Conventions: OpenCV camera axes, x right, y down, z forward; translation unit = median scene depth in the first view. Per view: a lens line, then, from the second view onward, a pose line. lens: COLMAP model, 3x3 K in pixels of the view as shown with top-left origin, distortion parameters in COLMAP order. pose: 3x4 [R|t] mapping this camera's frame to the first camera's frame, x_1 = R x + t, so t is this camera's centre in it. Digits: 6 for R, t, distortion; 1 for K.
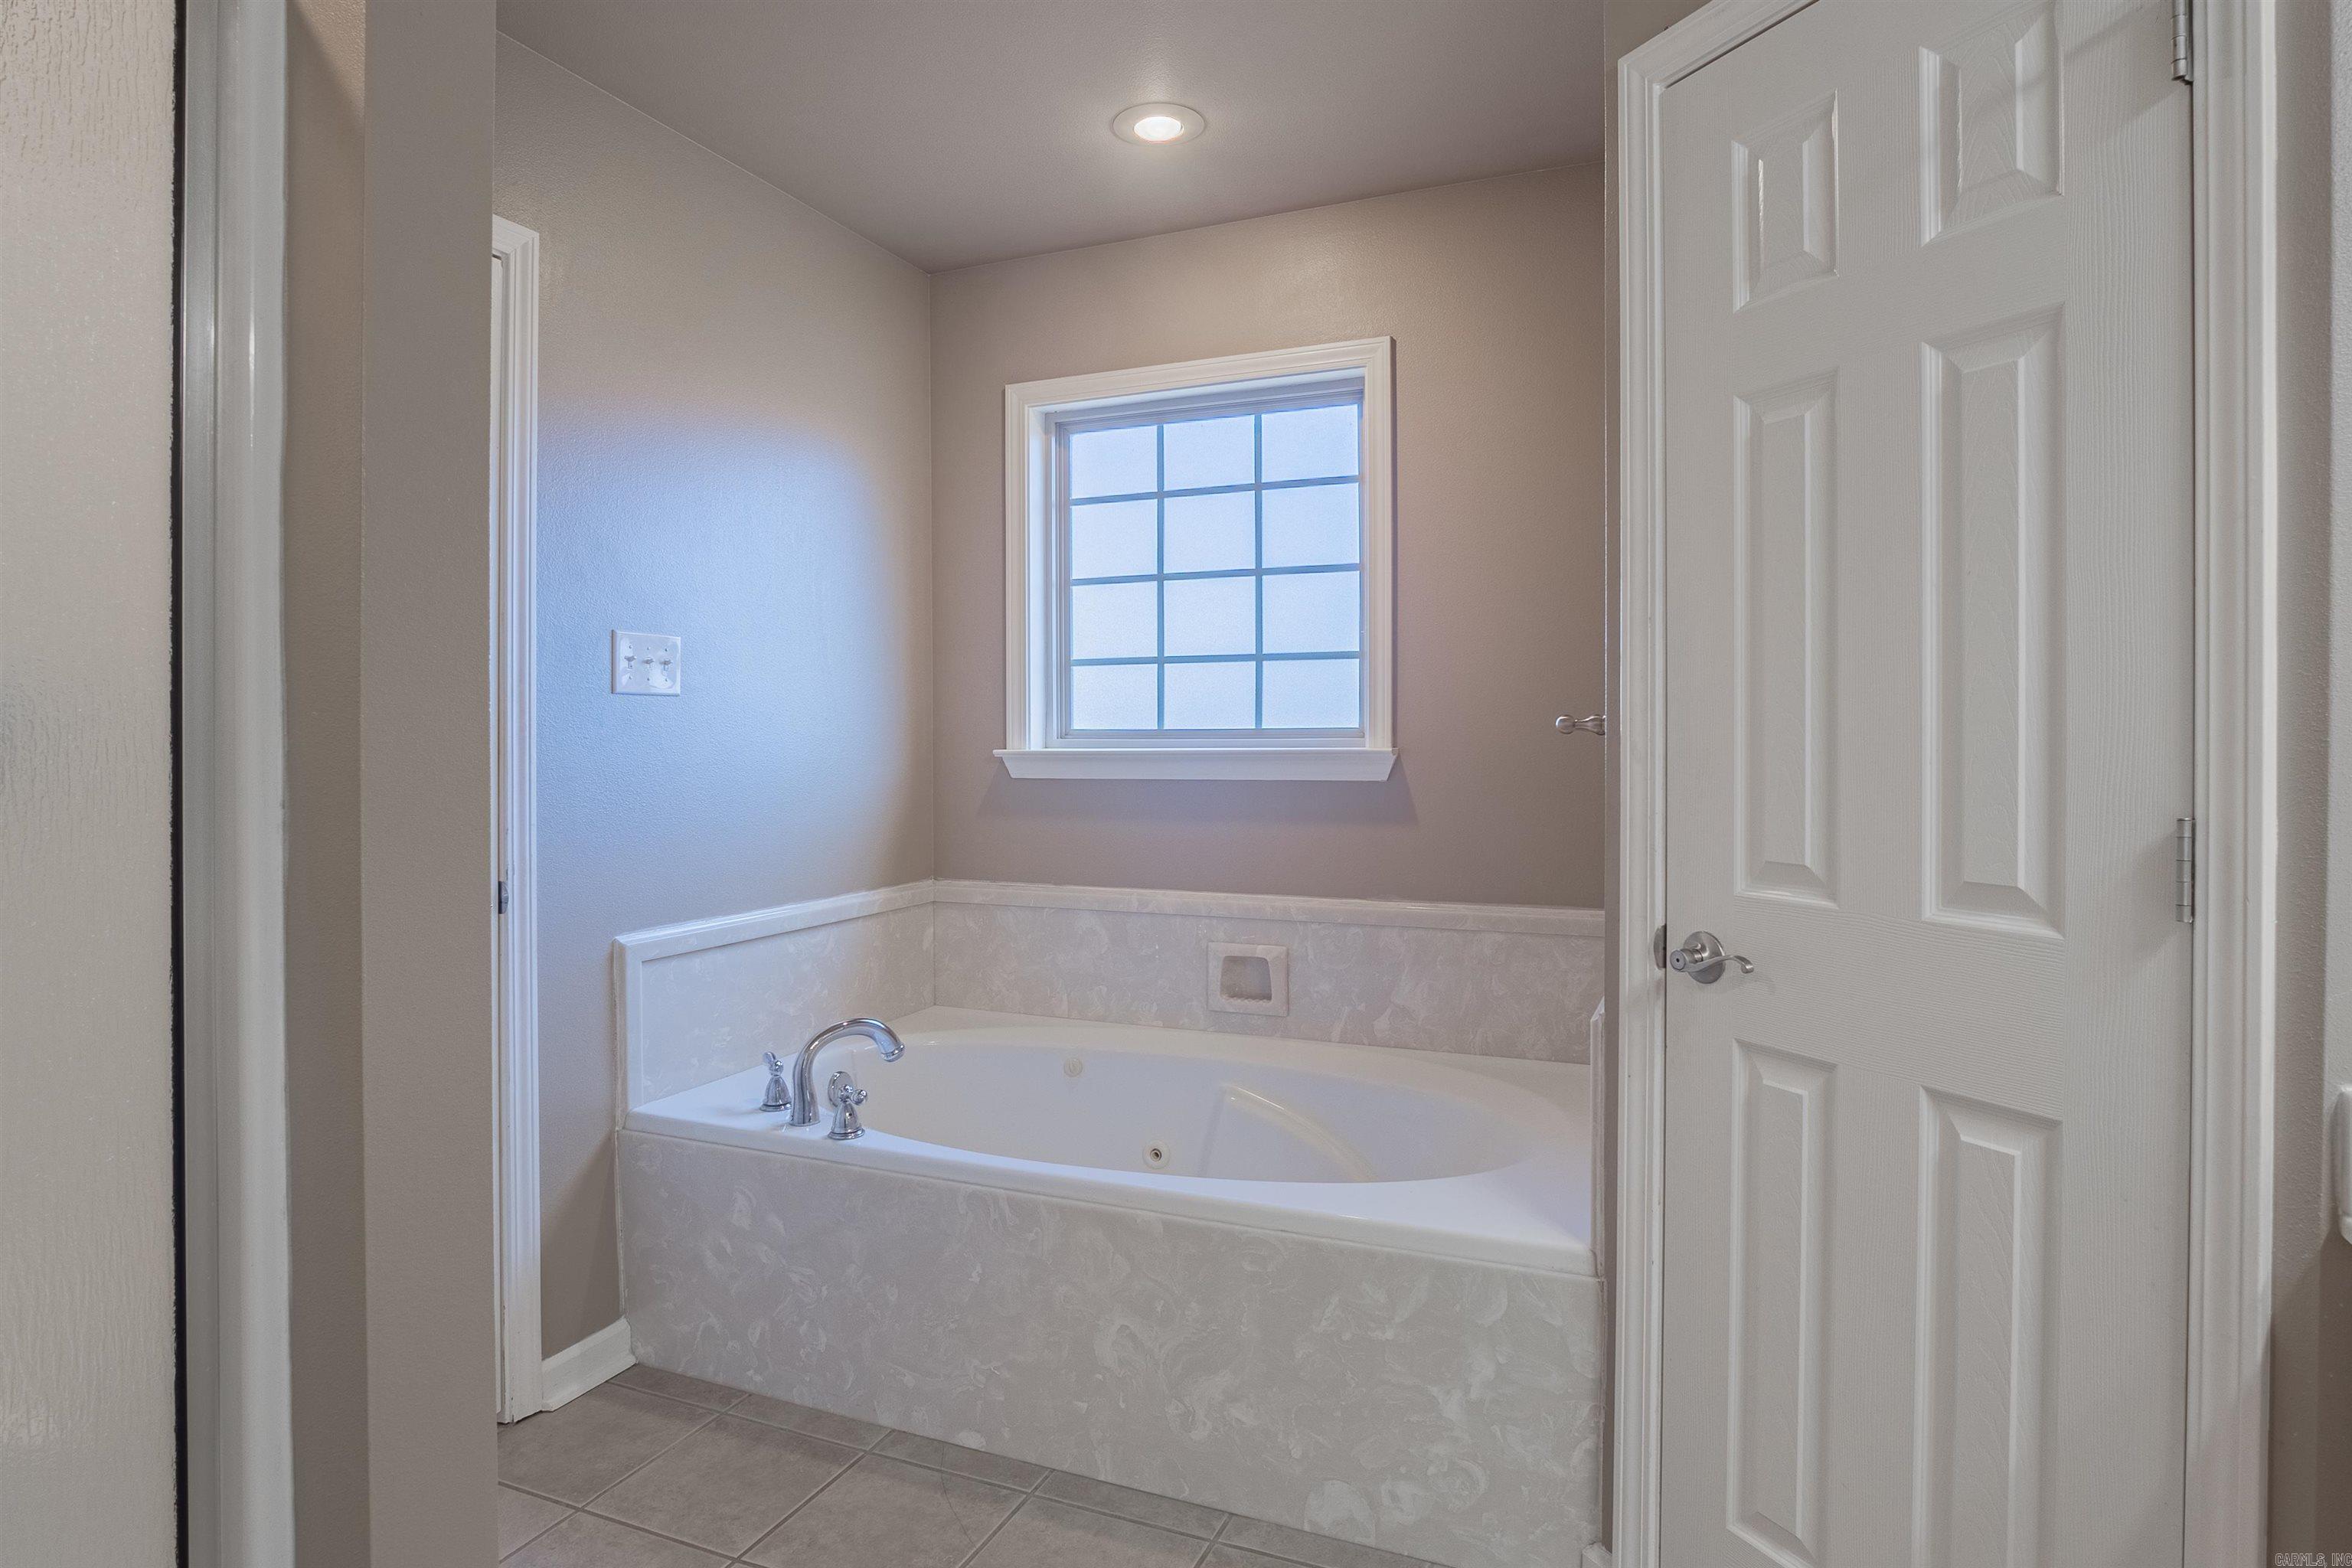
lens RADIAL K [[1276.2, 0, 1190.1], [0, 1276.2, 777.9], [0, 0, 1]] dist [-0.033533, 0.009651]
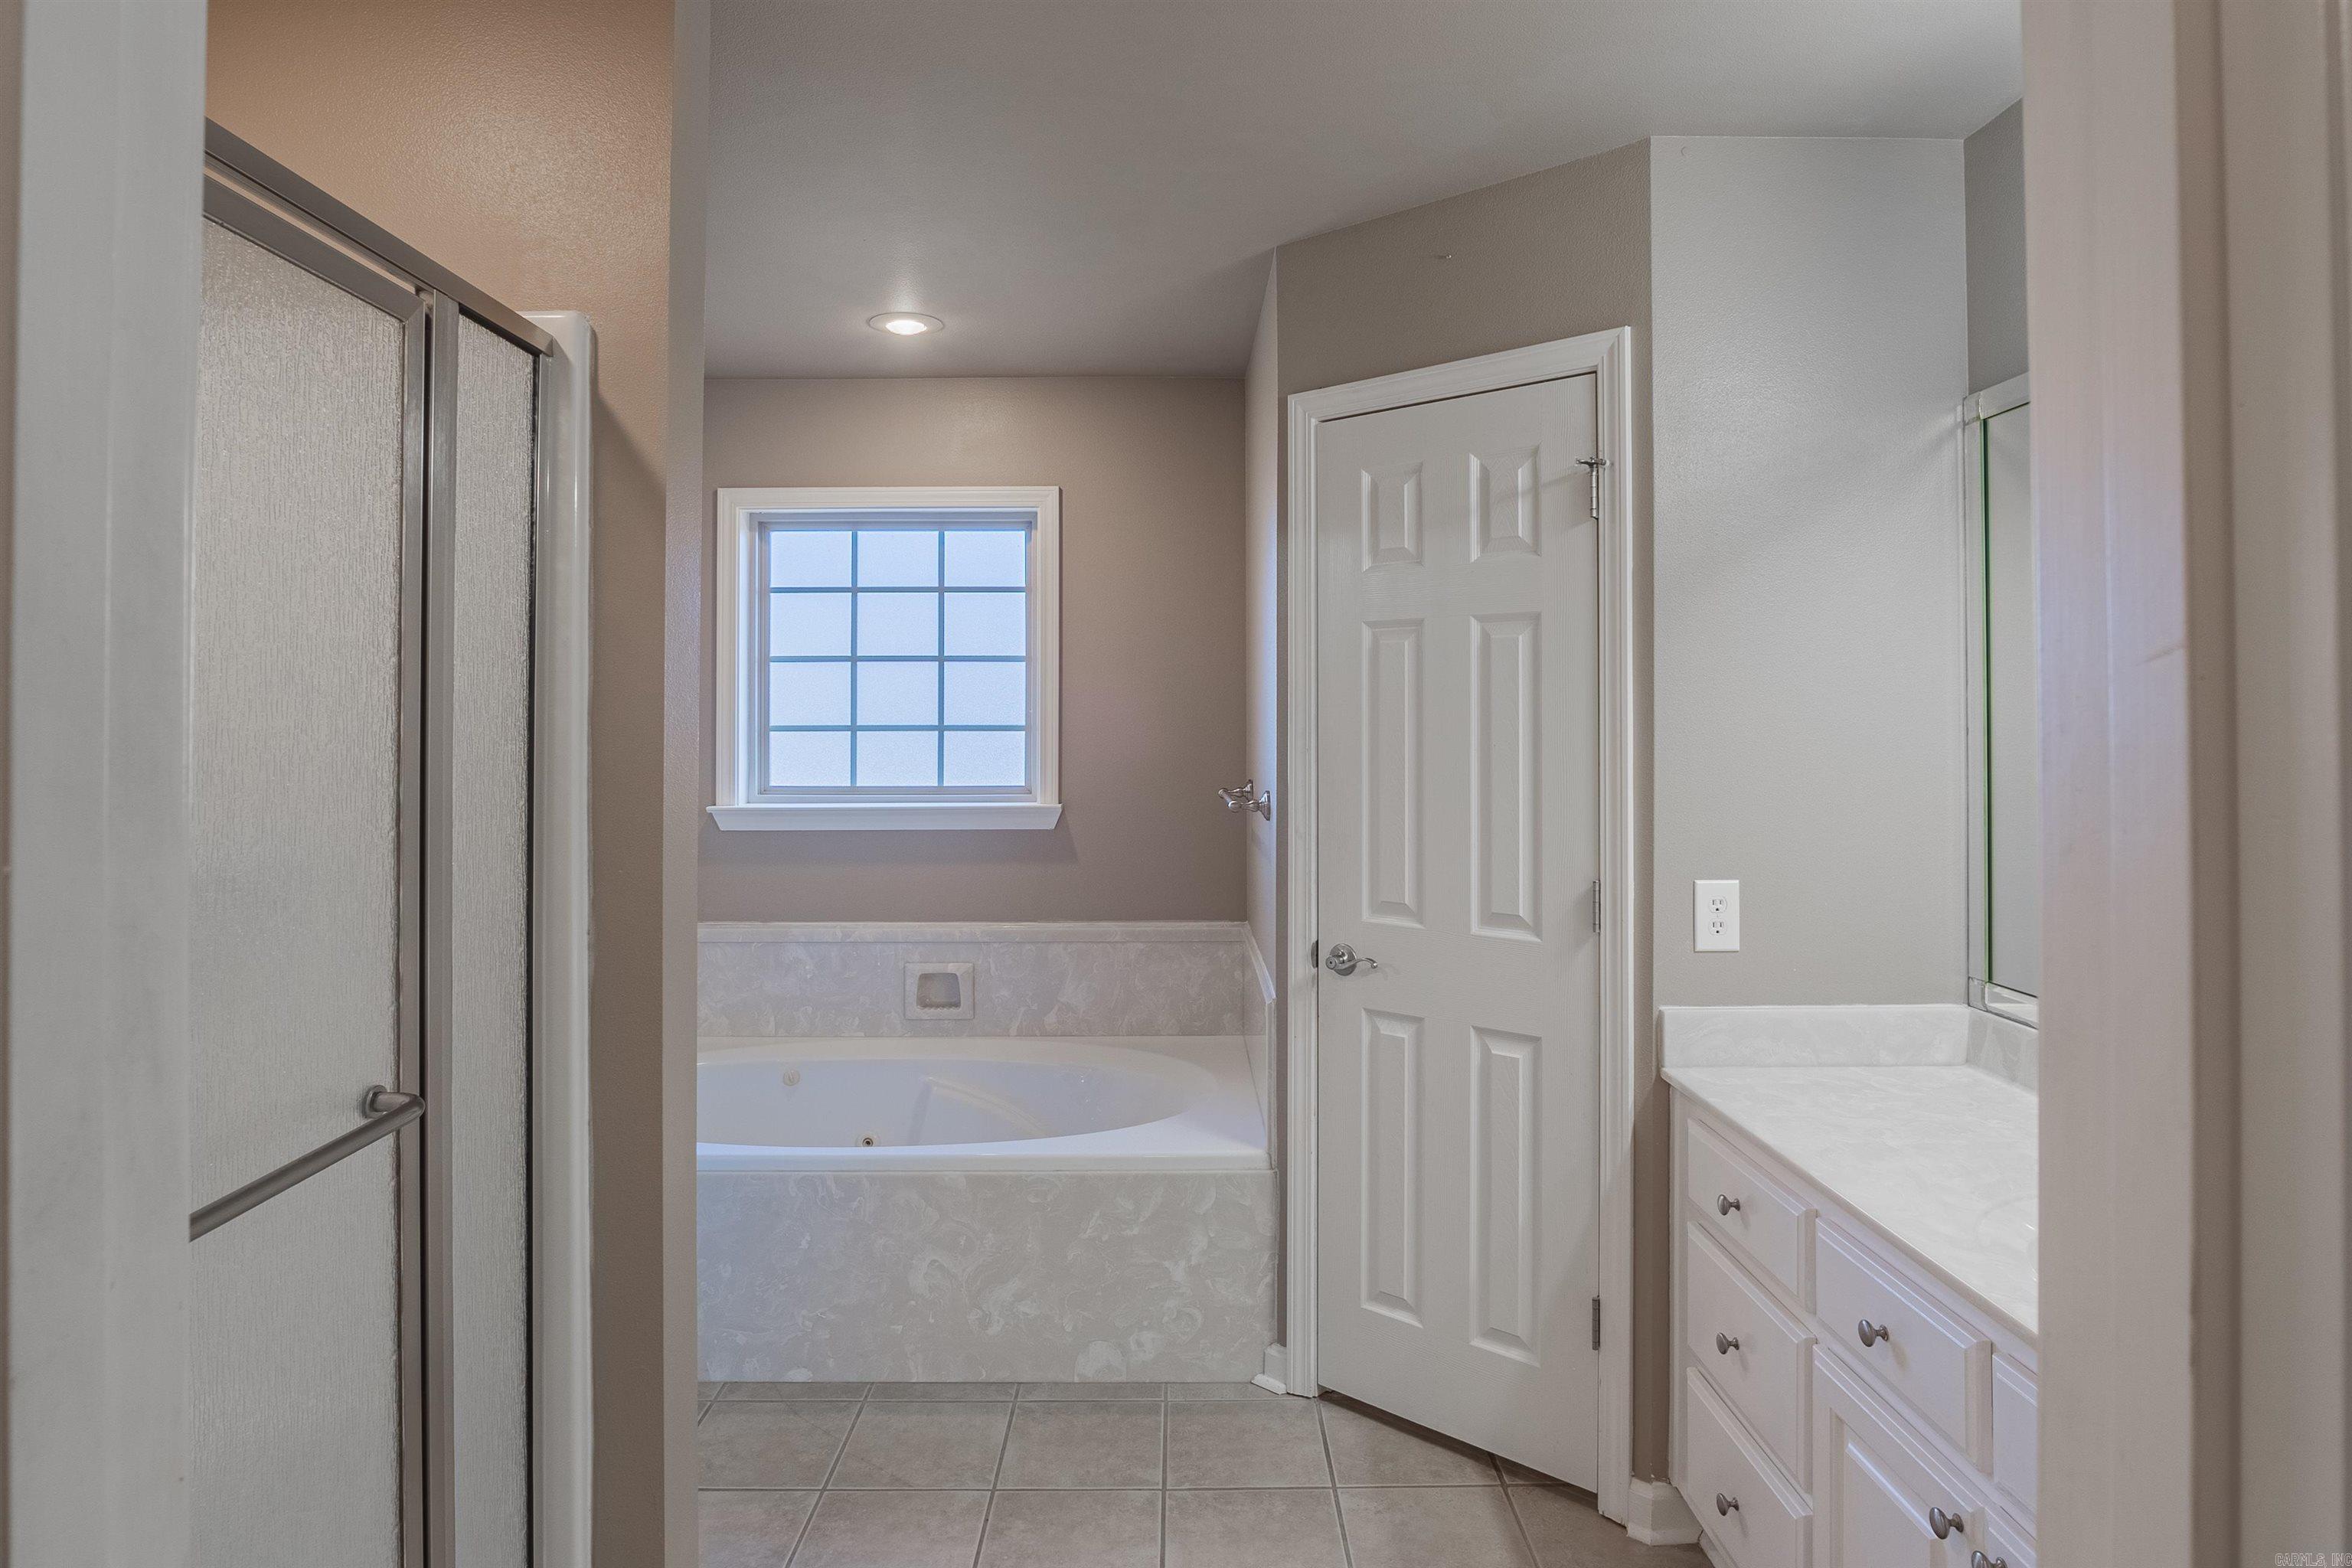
lens RADIAL K [[1276.2, 0, 1183.2], [0, 1276.2, 768.5], [0, 0, 1]] dist [-0.033533, 0.009651]
pose [[0.918021, -0.009410, 0.396419, -0.309576], [0.009764, 0.999952, 0.001124, -0.077722], [-0.396411, 0.002839, 0.918069, -0.304777]]
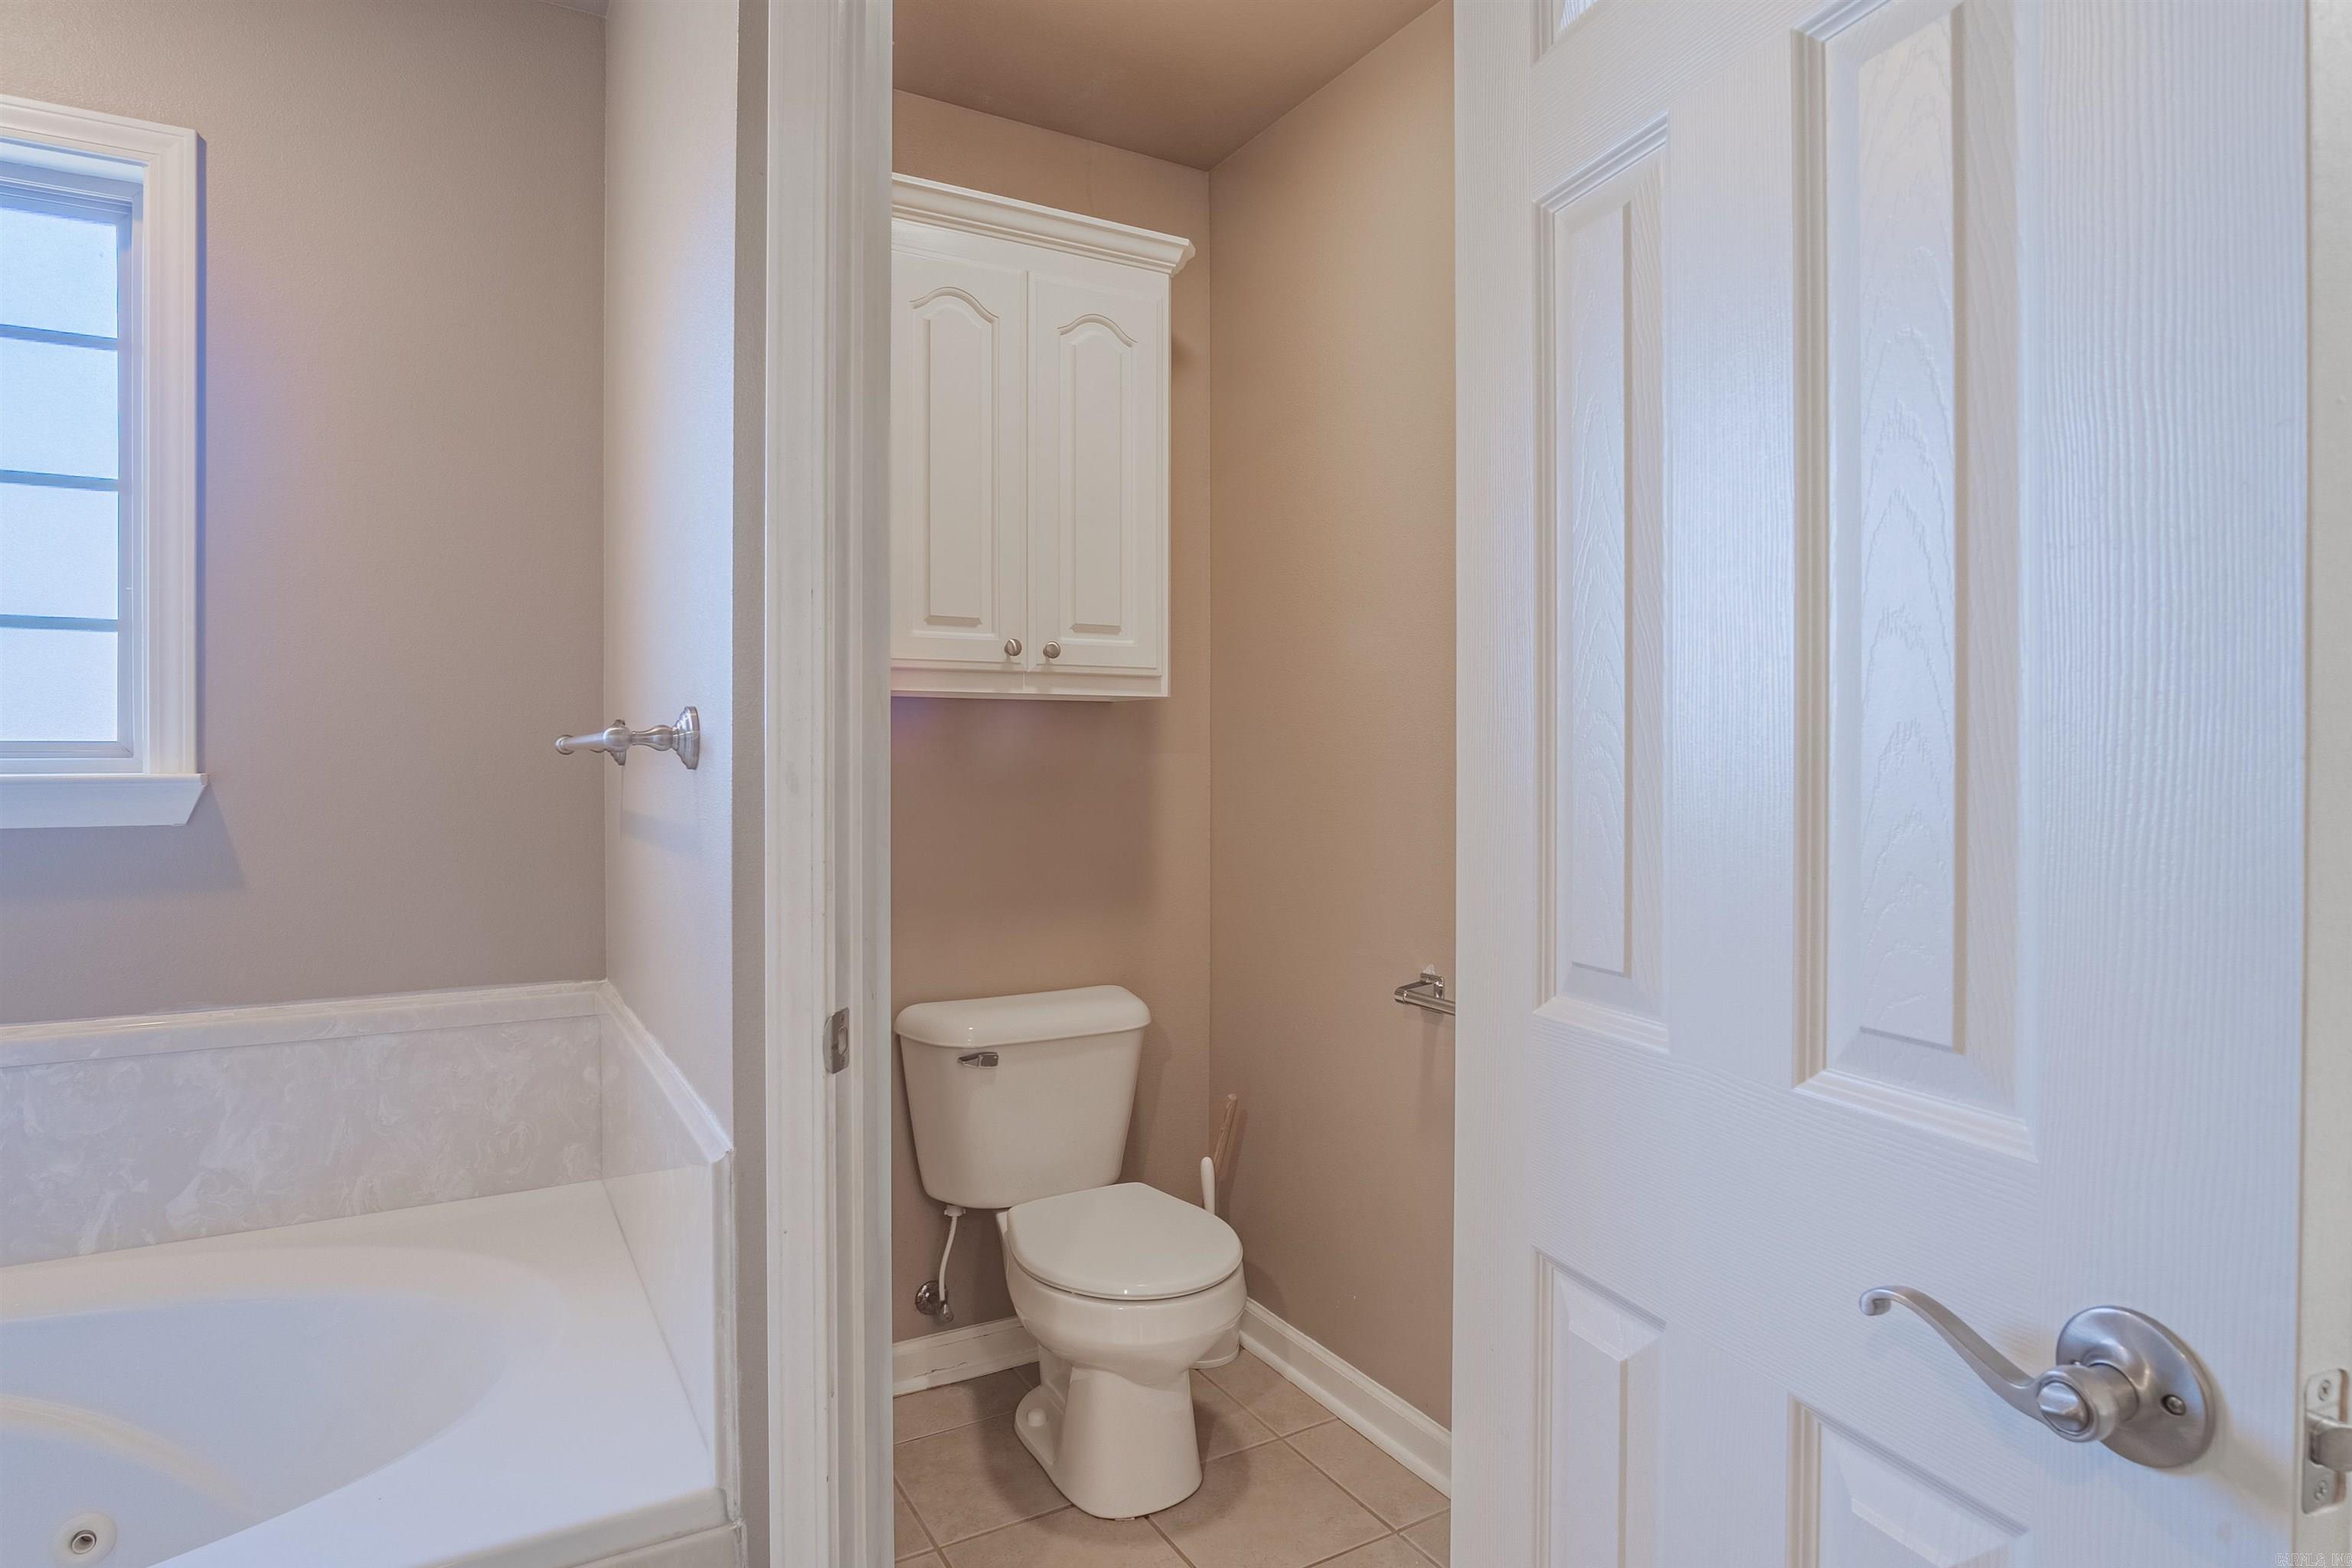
lens RADIAL K [[1276.2, 0, 1172.8], [0, 1276.2, 773.5], [0, 0, 1]] dist [-0.033533, 0.009651]
pose [[0.598725, -0.009468, 0.800898, -0.070433], [0.023313, 0.999712, -0.005610, -0.011025], [-0.800615, 0.022031, 0.598774, 0.296808]]
